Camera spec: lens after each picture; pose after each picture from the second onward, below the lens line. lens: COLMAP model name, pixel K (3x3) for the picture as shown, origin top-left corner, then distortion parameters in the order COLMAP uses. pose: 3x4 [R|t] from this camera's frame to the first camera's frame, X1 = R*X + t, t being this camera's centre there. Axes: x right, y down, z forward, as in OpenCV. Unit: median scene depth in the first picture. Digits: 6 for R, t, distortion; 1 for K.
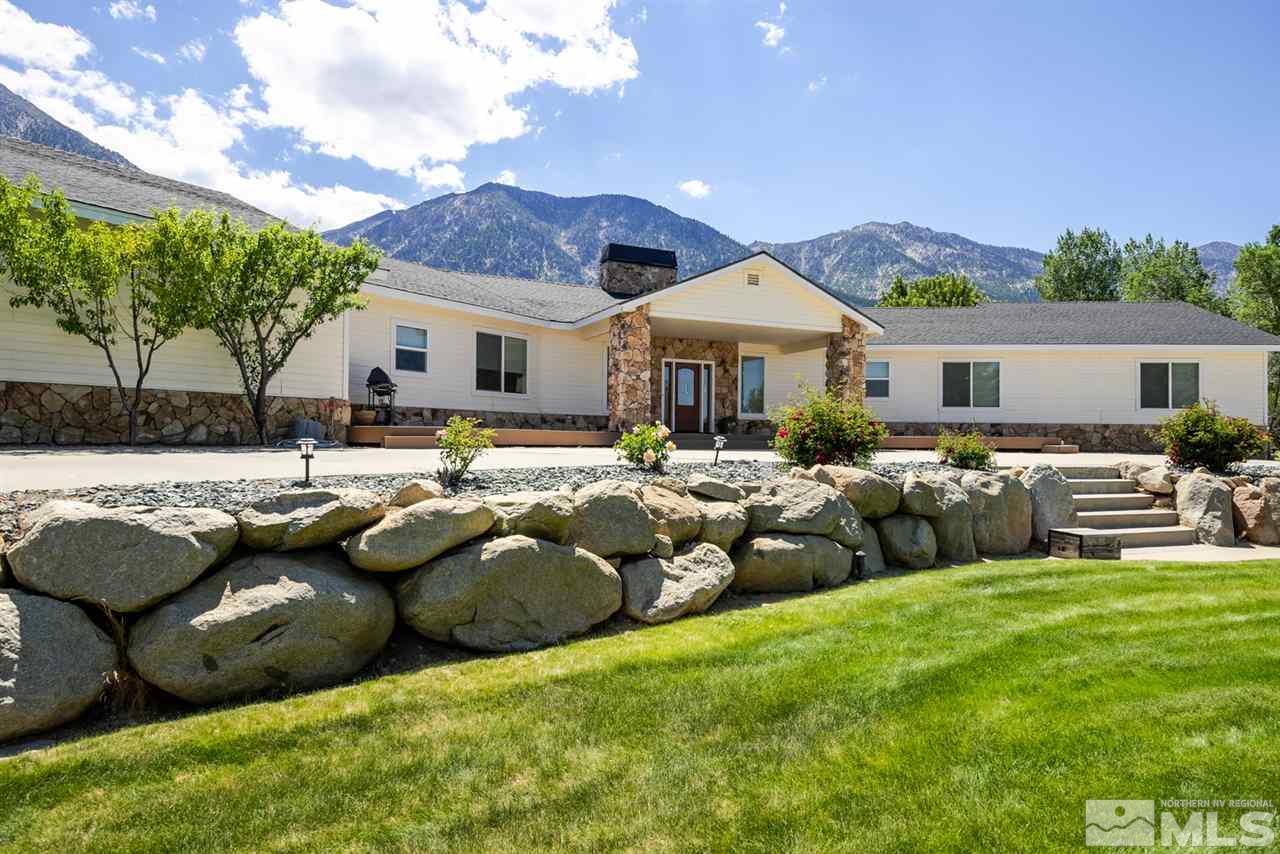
lens RADIAL K [[741.5, 0, 640.6], [0, 741.5, 429.7], [0, 0, 1]] dist [0.012552, -0.017164]
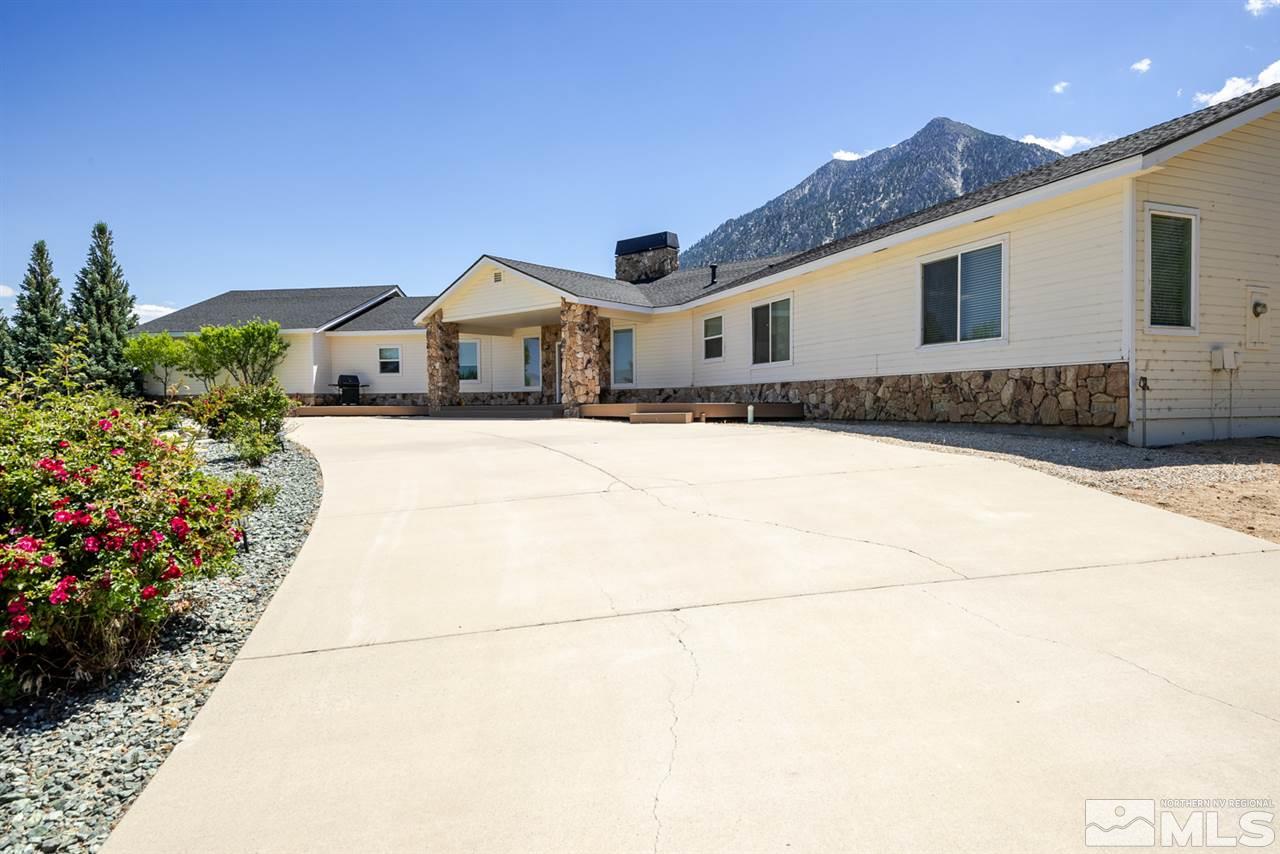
lens RADIAL K [[715.9, 0, 643.7], [0, 715.9, 430.8], [0, 0, 1]] dist [0.004004, -0.000993]
pose [[0.439237, 0.018669, -0.898177, 1.107840], [0.026455, 0.999082, 0.033703, 0.012423], [0.897982, -0.038565, 0.438340, 0.586081]]
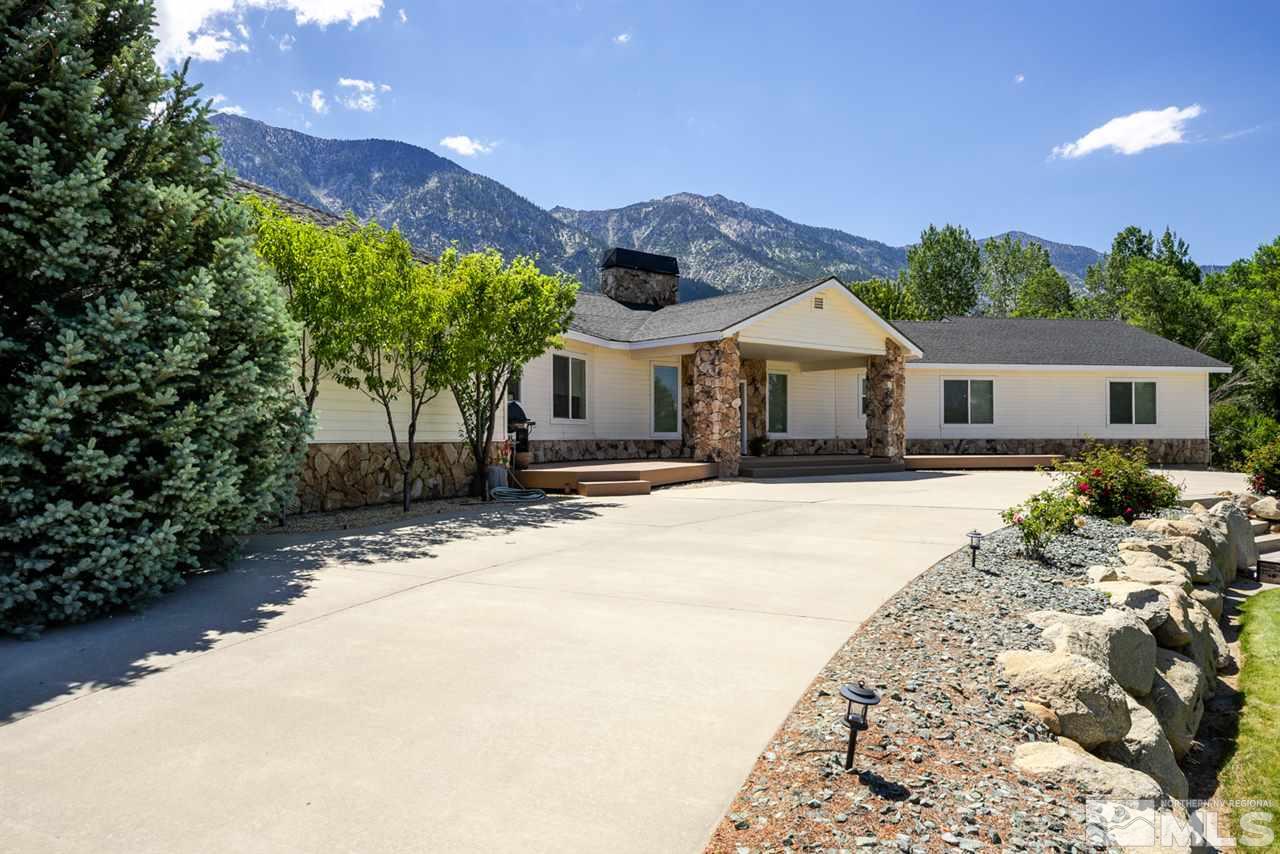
lens RADIAL K [[848.1, 0, 635.4], [0, 848.1, 435.1], [0, 0, 1]] dist [0.021058, 0.016102]
pose [[0.970108, -0.010801, 0.242432, -0.307496], [0.006921, 0.999834, 0.016851, -0.039729], [-0.242574, -0.014670, 0.970022, -0.037496]]
